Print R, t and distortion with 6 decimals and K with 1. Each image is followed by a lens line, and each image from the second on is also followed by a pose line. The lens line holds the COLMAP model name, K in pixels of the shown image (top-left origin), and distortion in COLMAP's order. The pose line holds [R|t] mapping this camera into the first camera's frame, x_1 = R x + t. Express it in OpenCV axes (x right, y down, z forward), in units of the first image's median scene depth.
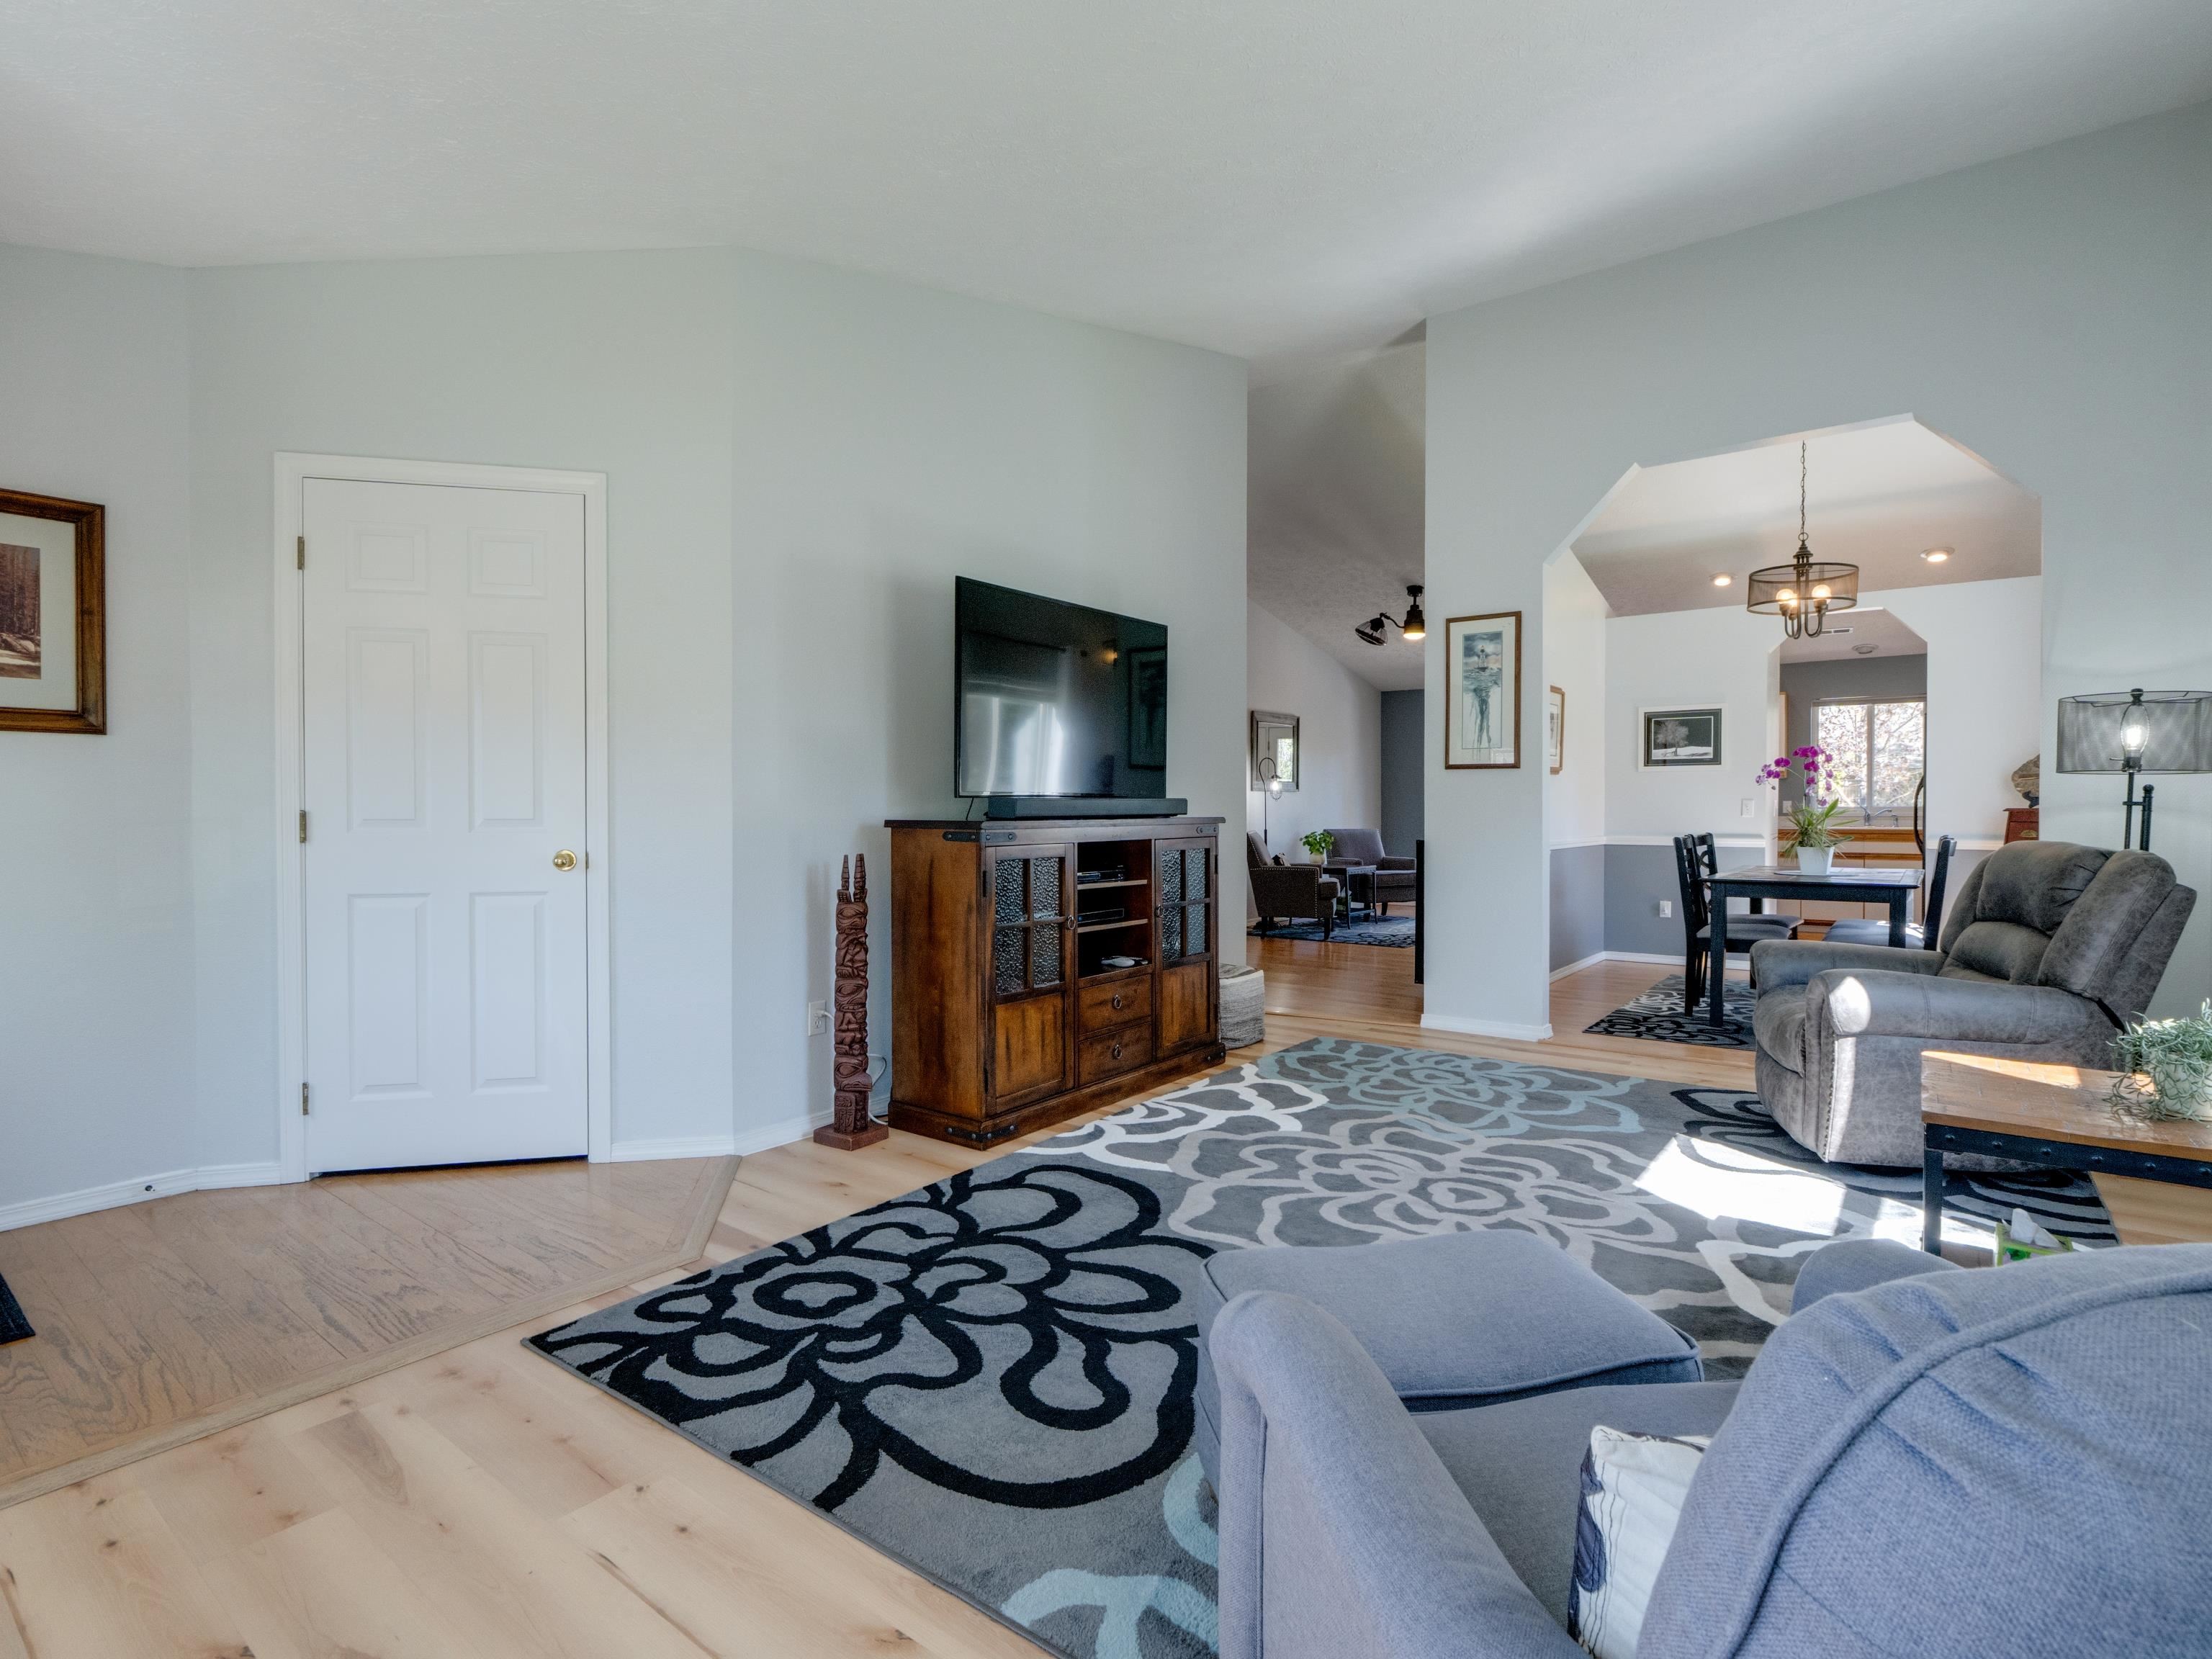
lens RADIAL K [[1097.0, 0, 1120.4], [0, 1097.0, 816.8], [0, 0, 1]] dist [-0.005943, -0.000527]
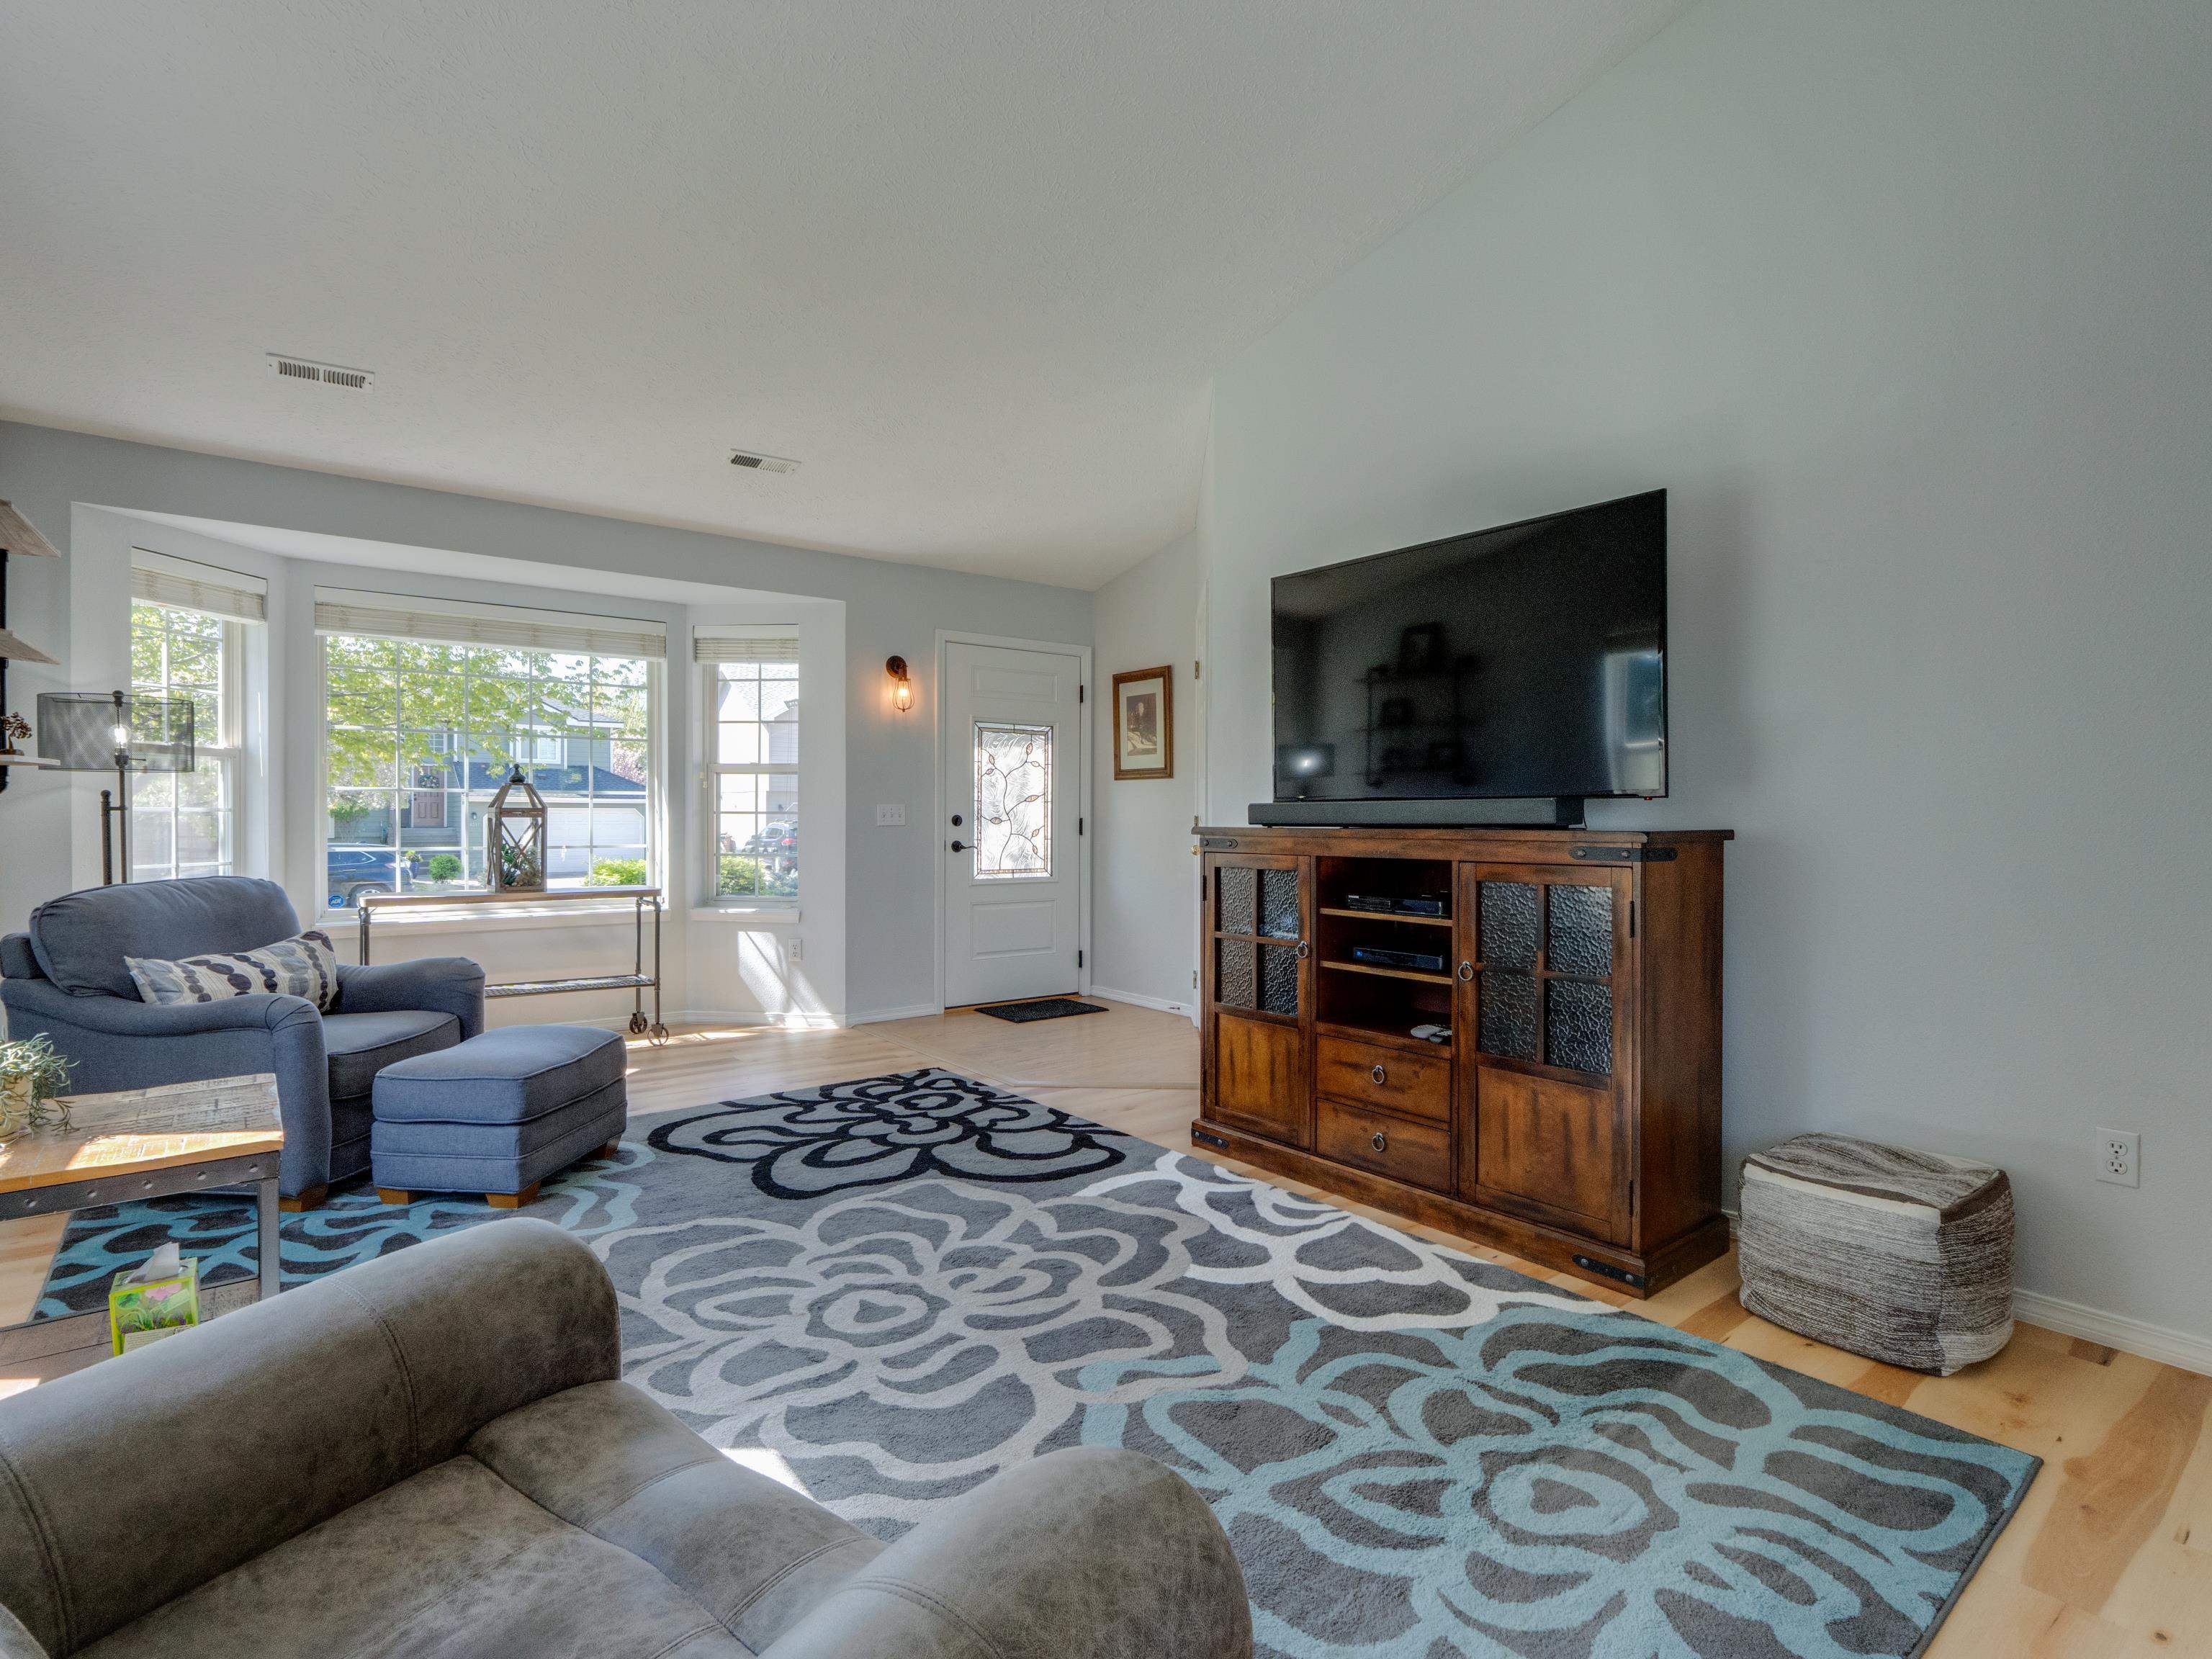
lens RADIAL K [[1097.0, 0, 1116.8], [0, 1097.0, 831.0], [0, 0, 1]] dist [-0.005943, -0.000527]
pose [[-0.257770, 0.013190, -0.966116, 1.090584], [-0.011275, 0.999798, 0.016658, -0.010051], [0.966140, 0.015187, -0.257569, 1.461786]]
